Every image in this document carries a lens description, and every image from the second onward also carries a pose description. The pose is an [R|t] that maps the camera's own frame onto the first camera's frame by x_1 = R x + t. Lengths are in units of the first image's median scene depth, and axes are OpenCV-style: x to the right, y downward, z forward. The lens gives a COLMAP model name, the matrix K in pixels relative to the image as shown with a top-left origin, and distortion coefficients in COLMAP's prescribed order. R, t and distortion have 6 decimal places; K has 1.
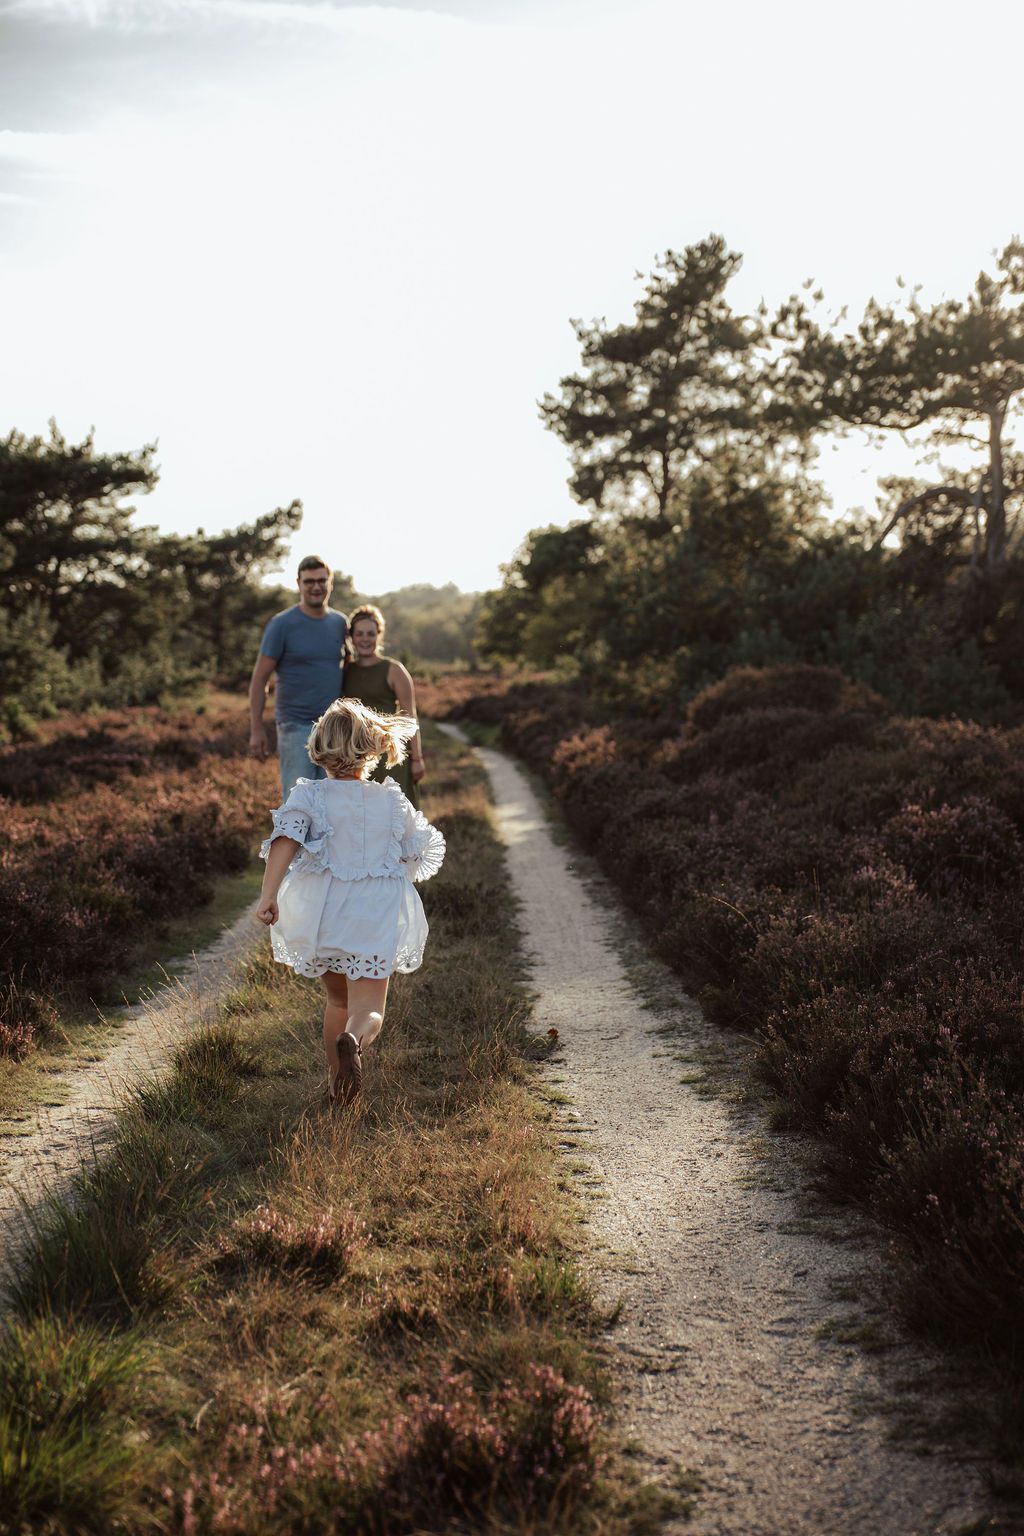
lens RADIAL K [[2499.3, 0, 517.1], [0, 2499.3, 771.4], [0, 0, 1]] dist [0.377301, 0.000000]
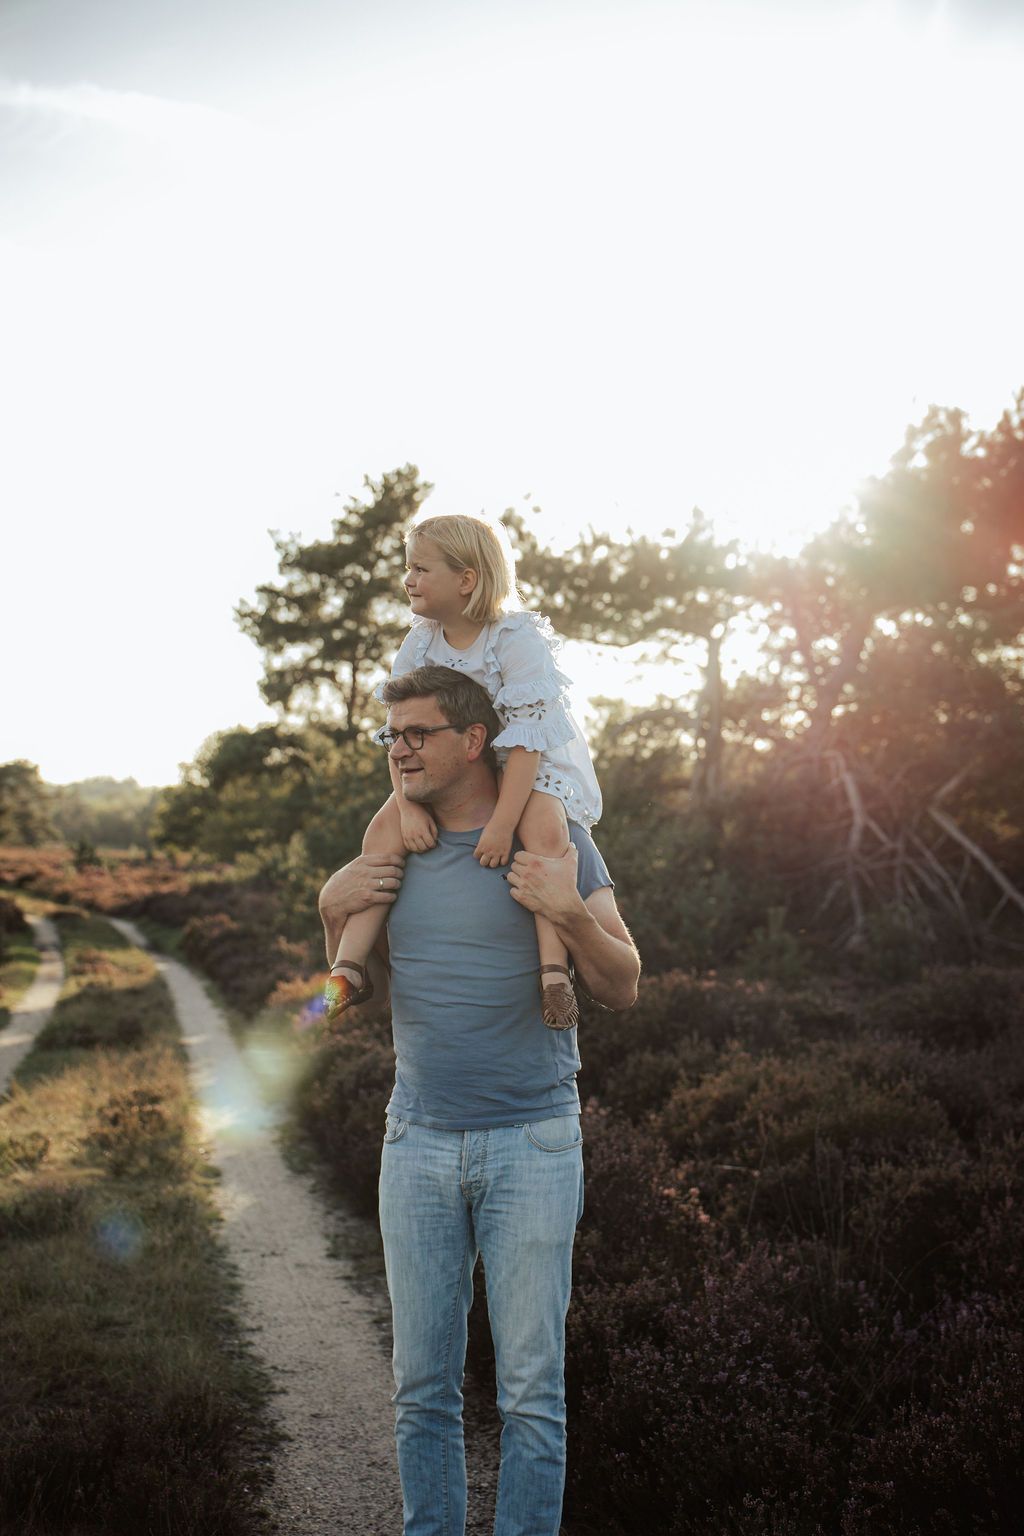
lens RADIAL K [[2127.6, 0, 513.8], [0, 2127.6, 759.8], [0, 0, 1]] dist [0.078529, 0.000000]
pose [[0.986930, 0.055716, 0.151209, -0.006470], [-0.042116, 0.994895, -0.091703, -0.009977], [-0.155546, 0.084137, 0.984239, 0.136348]]
